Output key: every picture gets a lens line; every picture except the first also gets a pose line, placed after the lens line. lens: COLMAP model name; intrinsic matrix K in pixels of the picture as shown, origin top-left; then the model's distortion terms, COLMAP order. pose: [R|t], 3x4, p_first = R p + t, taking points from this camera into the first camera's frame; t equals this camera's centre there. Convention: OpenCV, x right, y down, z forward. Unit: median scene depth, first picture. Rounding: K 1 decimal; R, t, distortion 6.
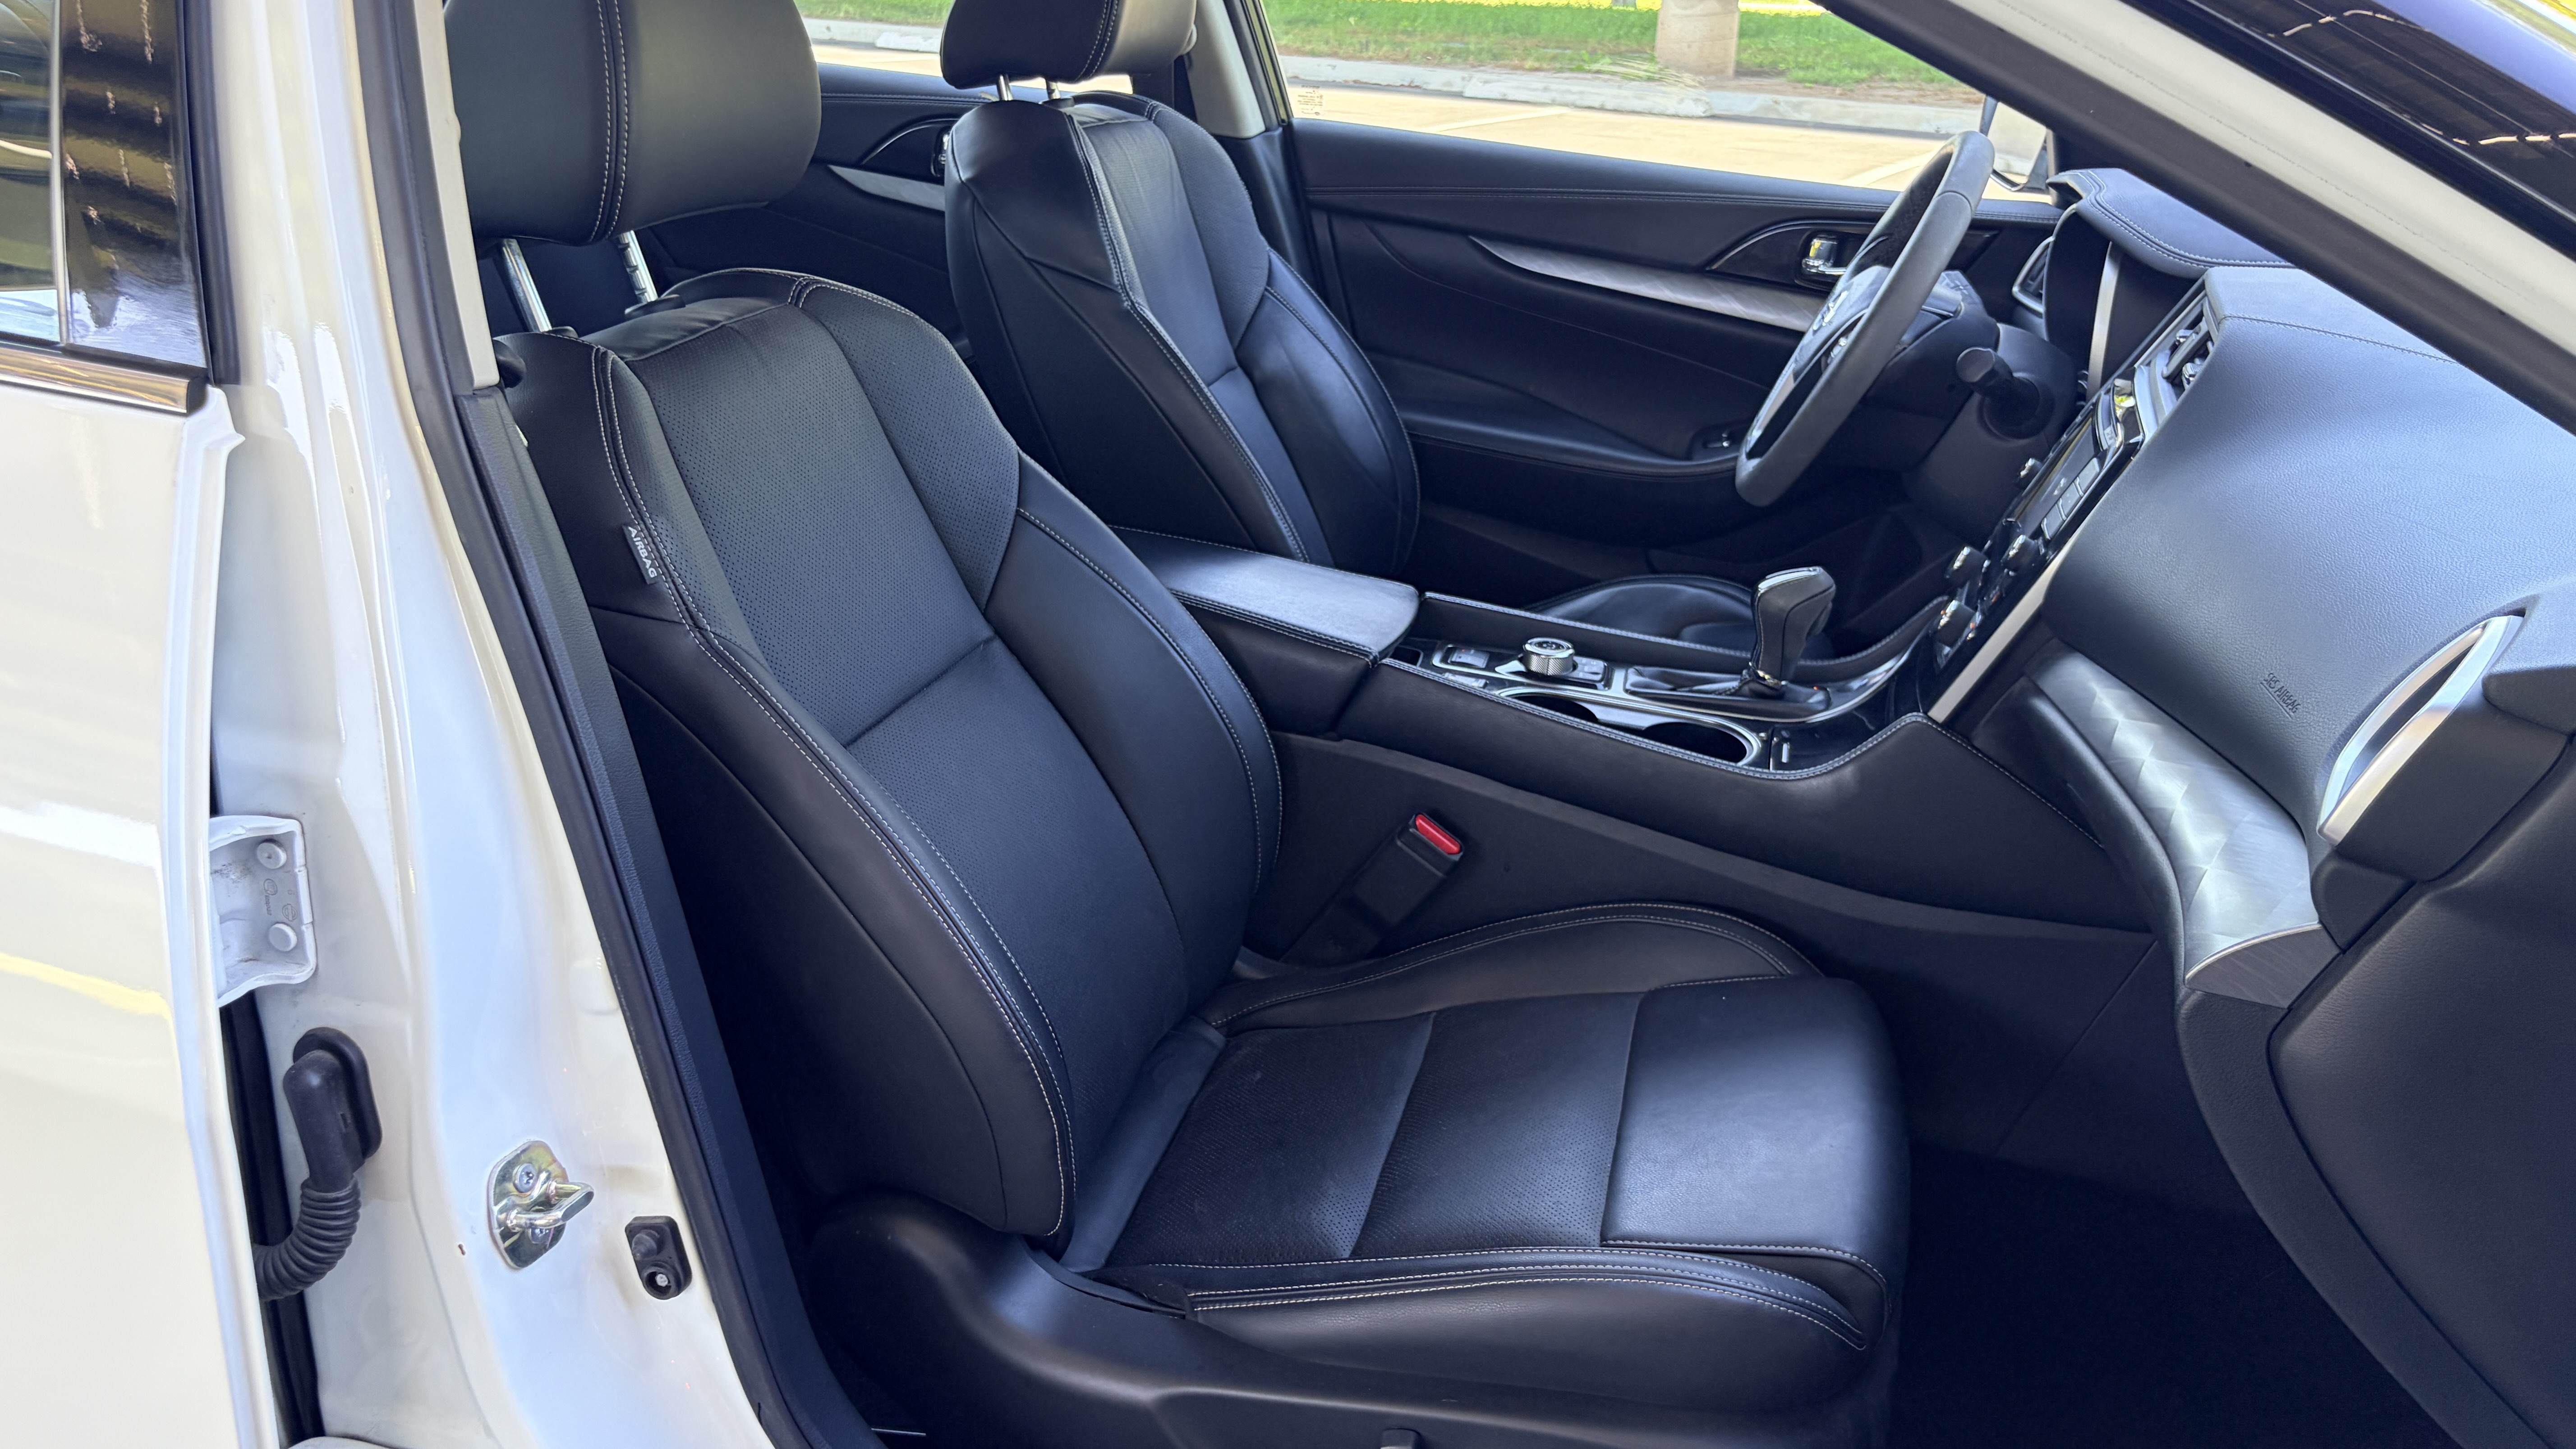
lens RADIAL K [[1997.6, 0, 1288.0], [0, 1997.6, 724.5], [0, 0, 1]] dist [0.014497, 0.006145]
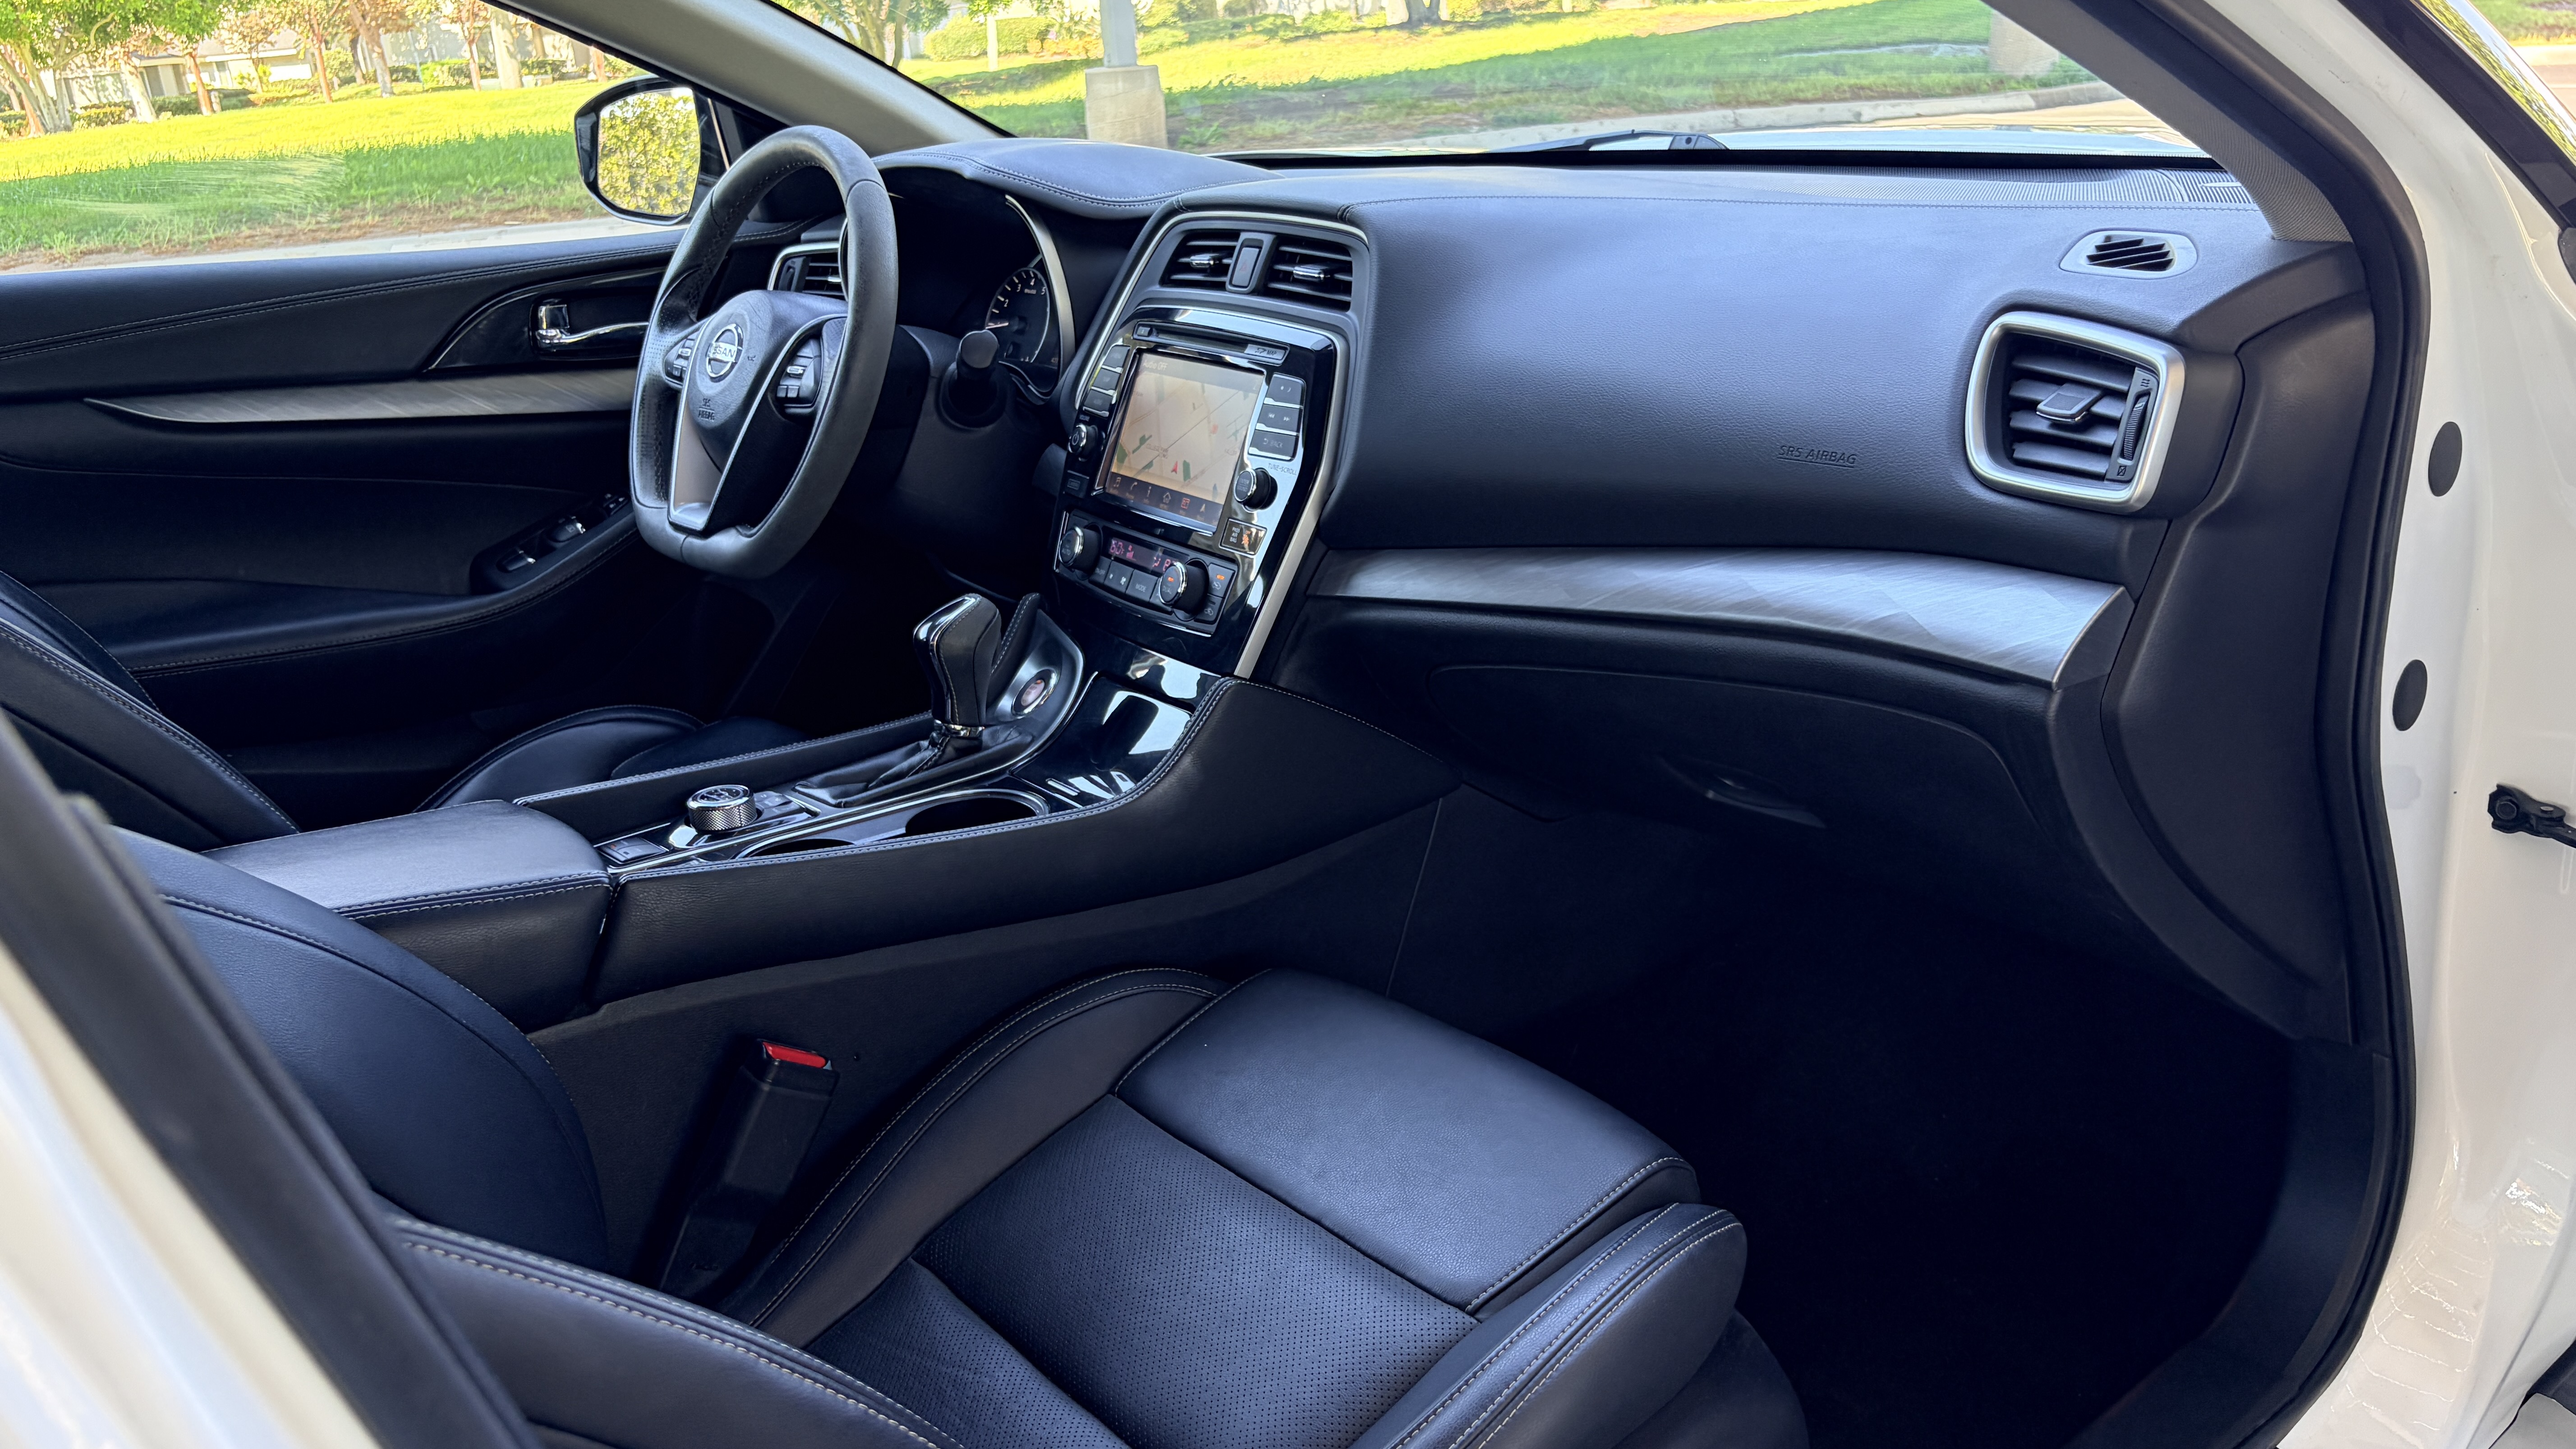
lens RADIAL K [[1997.6, 0, 1288.0], [0, 1997.6, 724.5], [0, 0, 1]] dist [0.014497, 0.006145]
pose [[0.568798, -0.341909, 0.748042, -0.319451], [0.382989, 0.914982, 0.126994, -0.076968], [-0.727865, 0.214258, 0.651388, 0.288431]]
